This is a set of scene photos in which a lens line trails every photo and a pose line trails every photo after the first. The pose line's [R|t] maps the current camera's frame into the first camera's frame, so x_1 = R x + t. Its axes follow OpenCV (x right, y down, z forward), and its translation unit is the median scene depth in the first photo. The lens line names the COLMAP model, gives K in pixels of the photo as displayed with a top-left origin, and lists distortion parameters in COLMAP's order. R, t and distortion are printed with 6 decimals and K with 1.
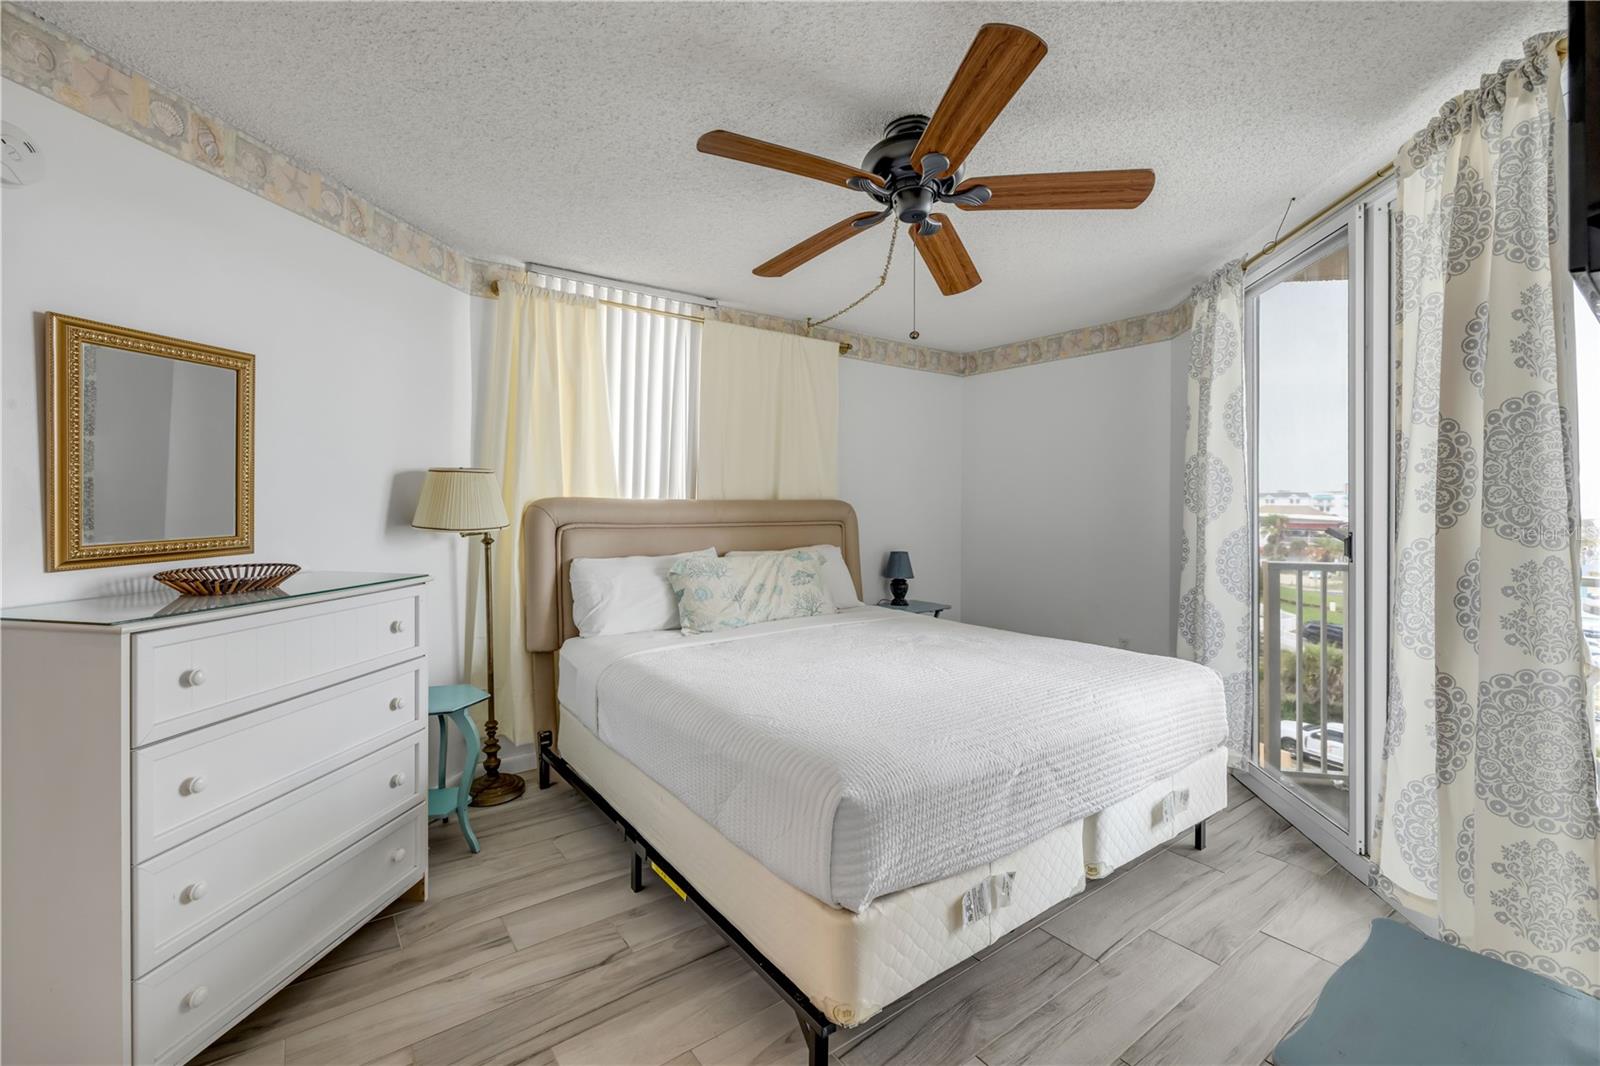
lens RADIAL K [[682.2, 0, 790.5], [0, 682.2, 505.3], [0, 0, 1]] dist [-0.002019, 0.000776]
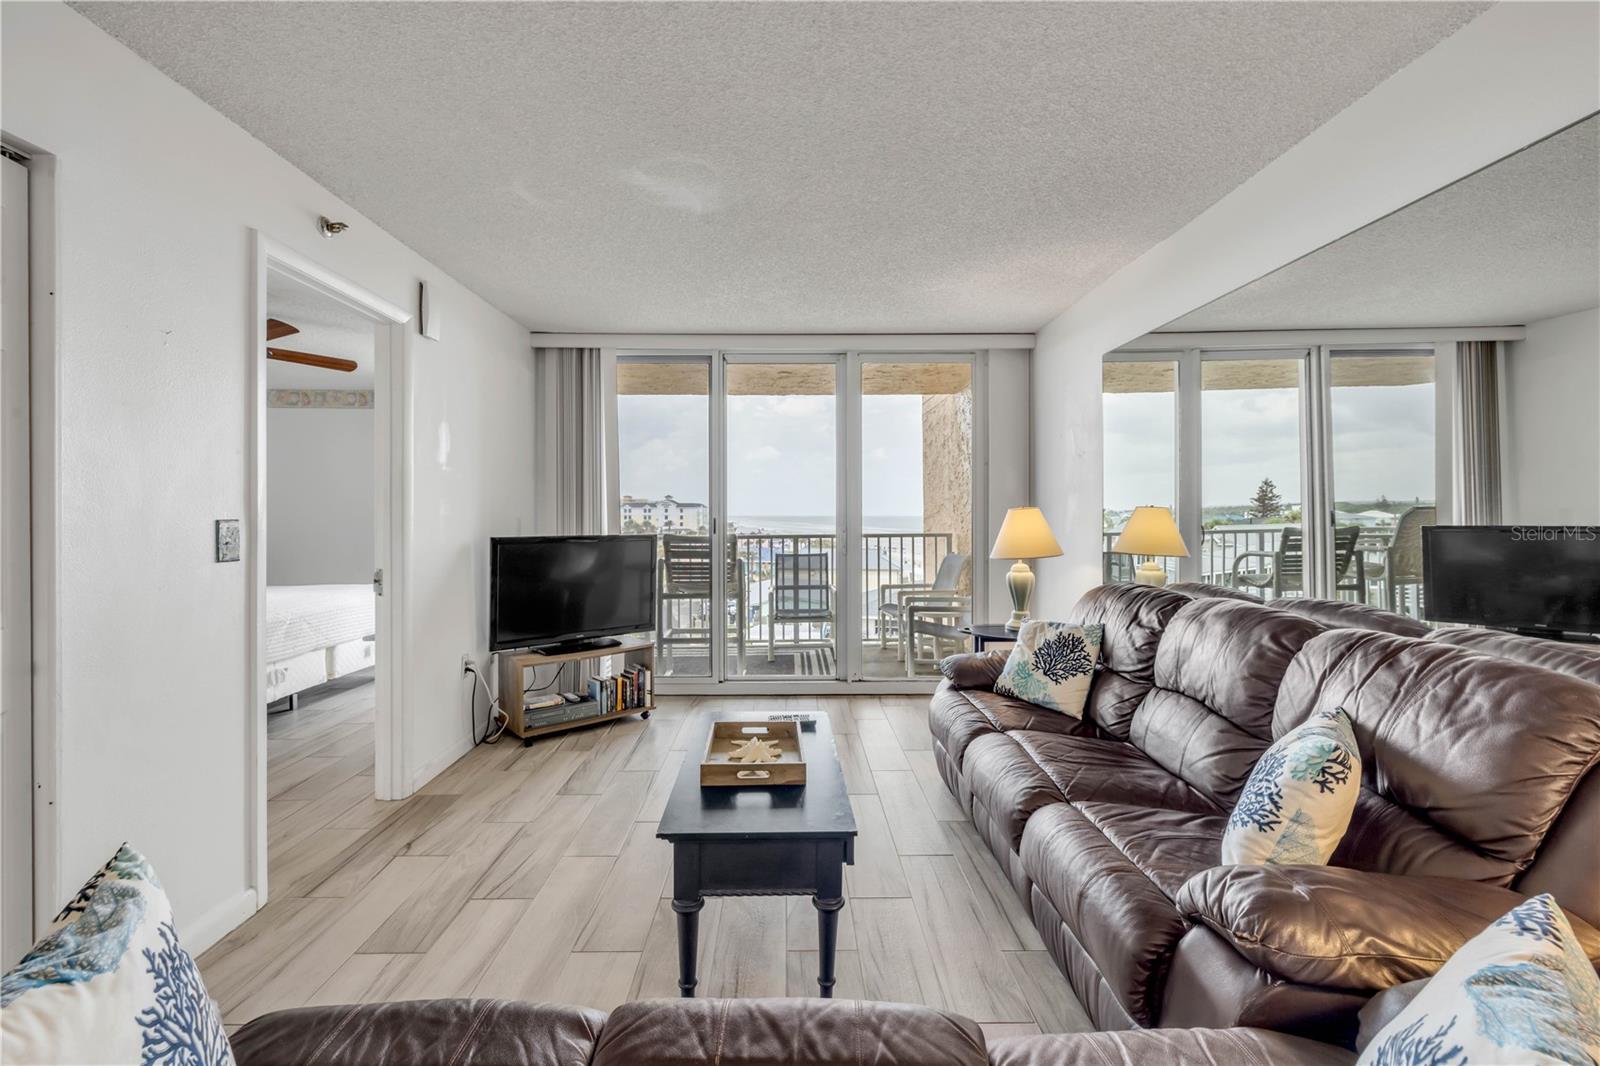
lens RADIAL K [[682.2, 0, 791.1], [0, 682.2, 514.7], [0, 0, 1]] dist [-0.002019, 0.000776]
pose [[0.580466, -0.003065, 0.814279, -0.317213], [0.003527, 0.999993, 0.001250, 0.023632], [-0.814277, 0.002146, 0.580473, -0.980223]]
